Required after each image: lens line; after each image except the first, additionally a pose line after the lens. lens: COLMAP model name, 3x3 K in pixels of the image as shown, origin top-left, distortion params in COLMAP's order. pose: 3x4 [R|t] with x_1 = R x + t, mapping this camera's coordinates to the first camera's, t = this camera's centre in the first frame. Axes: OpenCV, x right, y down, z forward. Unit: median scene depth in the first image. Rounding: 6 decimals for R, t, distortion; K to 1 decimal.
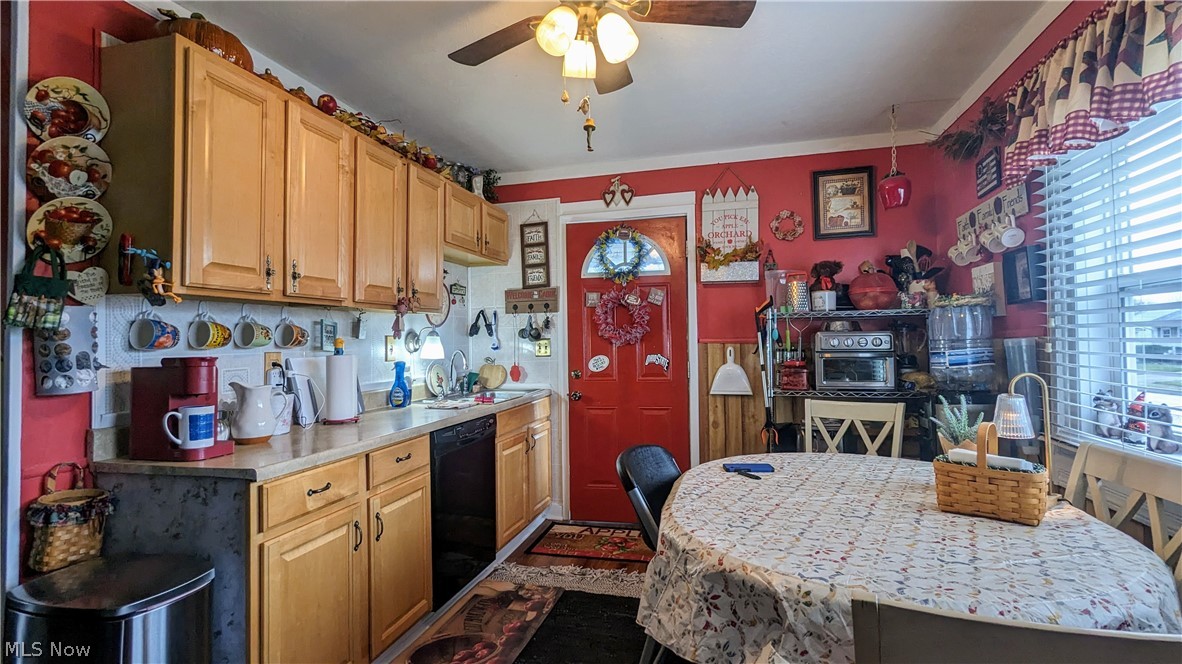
lens RADIAL K [[569.5, 0, 587.0], [0, 569.5, 331.3], [0, 0, 1]] dist [0.001525, -0.000086]
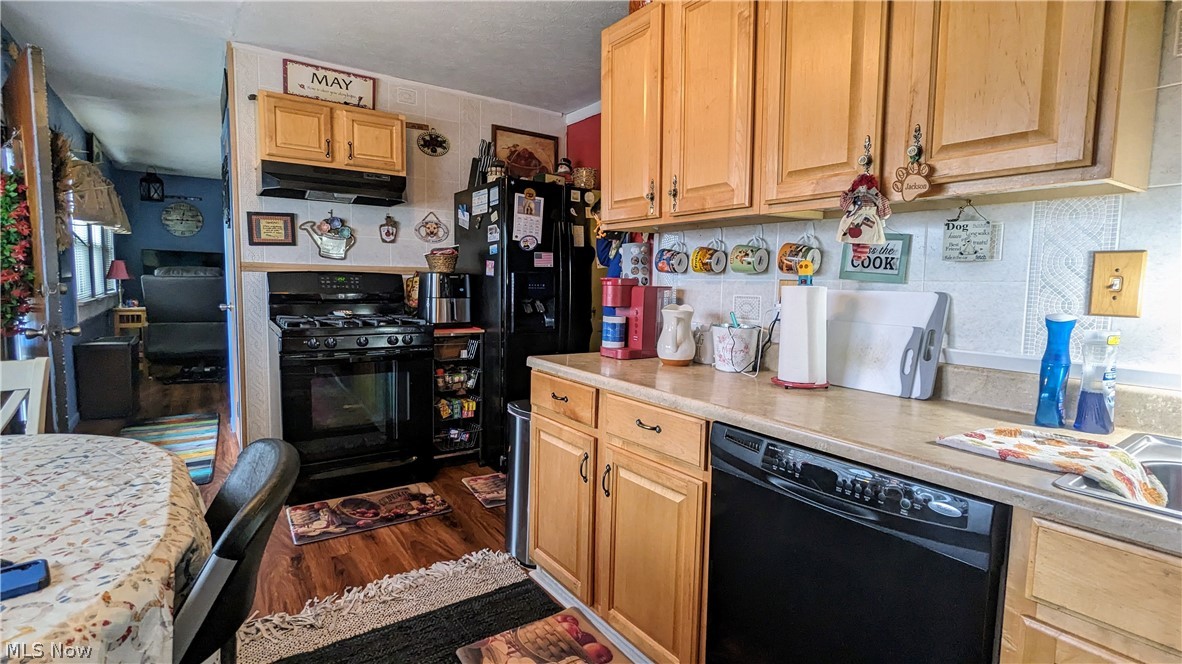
lens RADIAL K [[569.5, 0, 596.0], [0, 569.5, 326.1], [0, 0, 1]] dist [0.001525, -0.000086]
pose [[-0.639183, 0.065545, -0.766257, 0.295407], [0.000667, 0.996408, 0.084676, 0.039413], [0.769055, 0.053612, -0.636931, 1.564817]]
